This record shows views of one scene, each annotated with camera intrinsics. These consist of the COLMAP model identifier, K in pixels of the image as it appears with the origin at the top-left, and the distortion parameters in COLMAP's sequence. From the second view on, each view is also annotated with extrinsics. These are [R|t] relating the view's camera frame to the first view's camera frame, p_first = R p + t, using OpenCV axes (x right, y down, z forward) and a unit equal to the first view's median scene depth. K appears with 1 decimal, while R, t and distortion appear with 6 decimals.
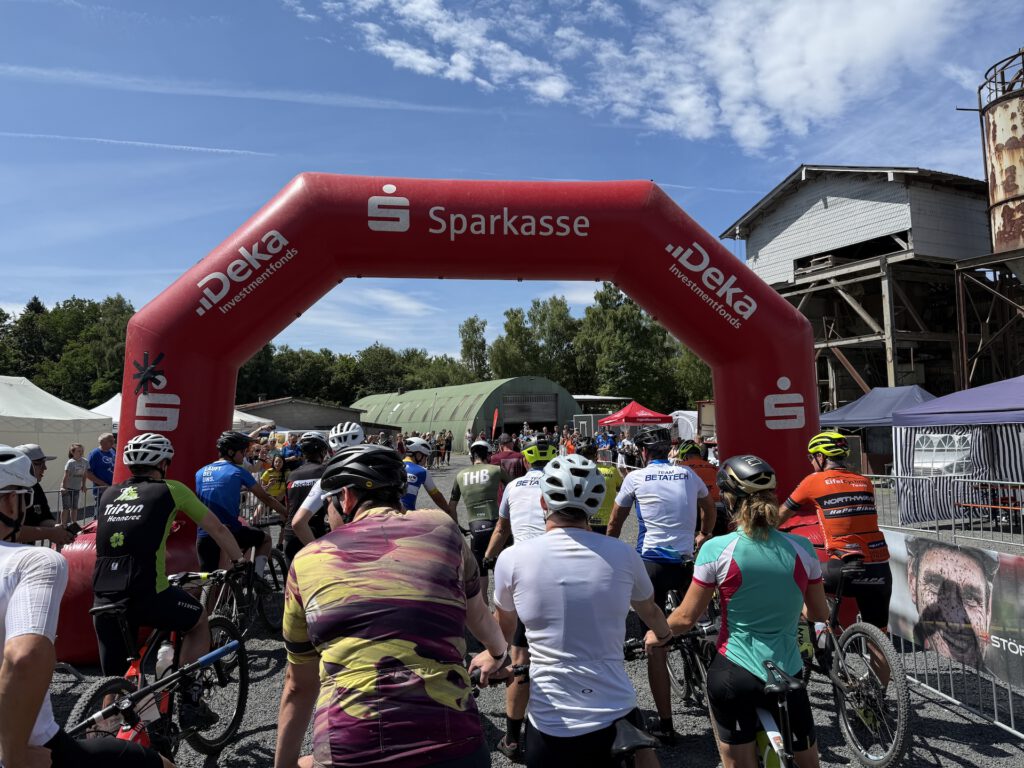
lens RADIAL K [[716.5, 0, 491.2], [0, 716.5, 385.6], [0, 0, 1]] dist [-0.006659, -0.009943]
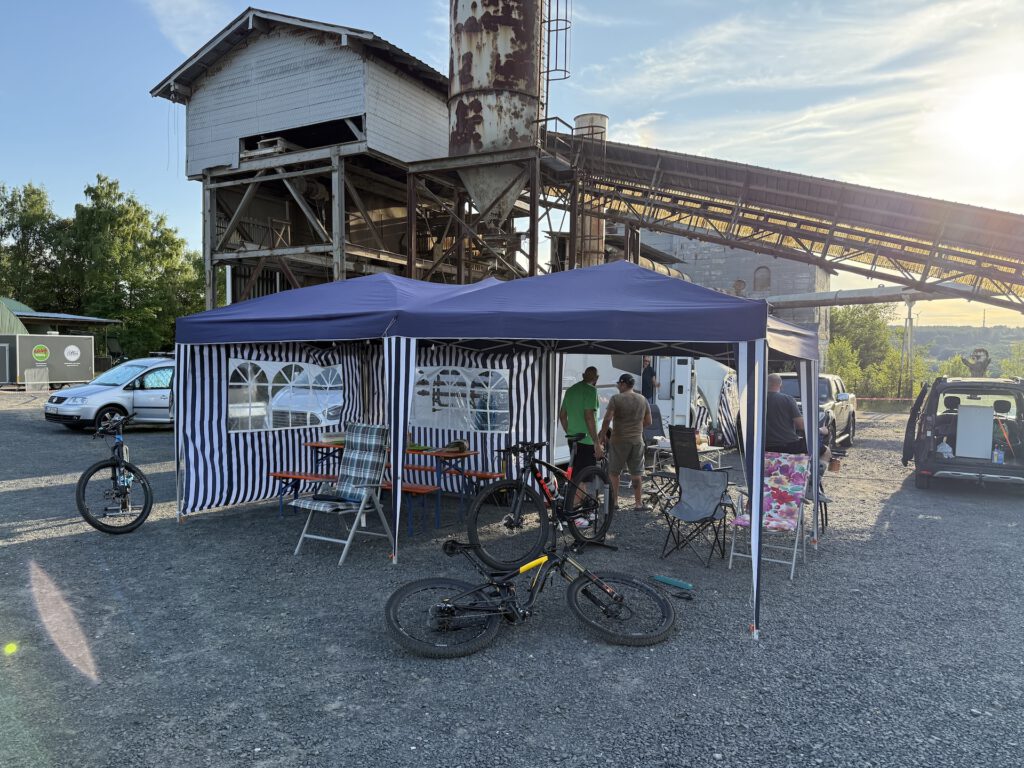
lens RADIAL K [[716.5, 0, 491.2], [0, 716.5, 385.6], [0, 0, 1]] dist [-0.006659, -0.009943]
pose [[0.826709, 0.015089, 0.562427, 0.247509], [-0.065592, 0.995409, 0.069708, 0.018994], [-0.558793, -0.094519, 0.823903, 0.218743]]
